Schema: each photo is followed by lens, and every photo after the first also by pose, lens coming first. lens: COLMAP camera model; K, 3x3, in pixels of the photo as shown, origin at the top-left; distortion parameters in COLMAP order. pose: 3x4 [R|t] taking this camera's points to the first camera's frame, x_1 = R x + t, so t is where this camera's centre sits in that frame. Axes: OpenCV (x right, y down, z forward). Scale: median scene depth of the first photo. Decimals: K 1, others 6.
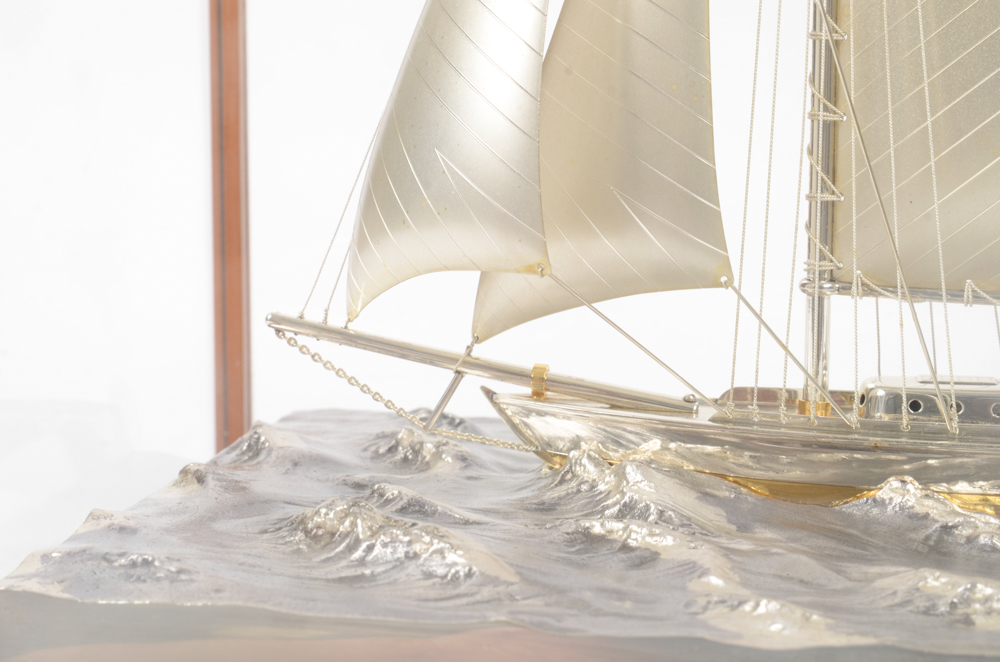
lens RADIAL K [[1944.2, 0, 502.5], [0, 1944.2, 332.0], [0, 0, 1]] dist [-0.024289, 0.000000]
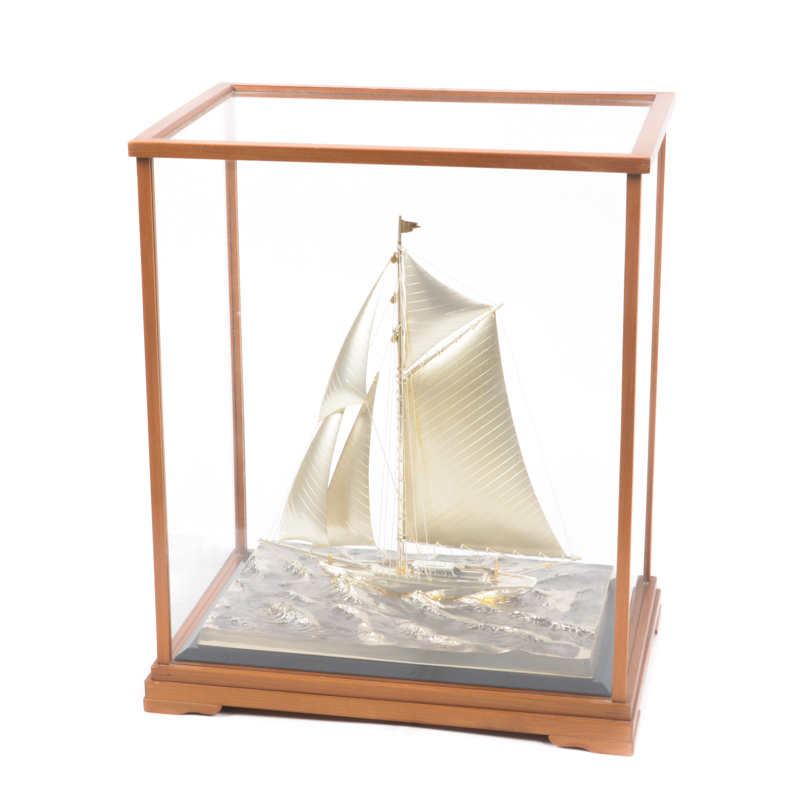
lens RADIAL K [[2101.3, 0, 364.8], [0, 2101.3, 447.5], [0, 0, 1]] dist [0.276184, 0.000000]
pose [[0.999712, 0.001265, -0.023984, 0.200067], [0.003597, 0.979465, 0.201584, -1.099408], [0.023746, -0.201612, 0.979178, -3.221857]]
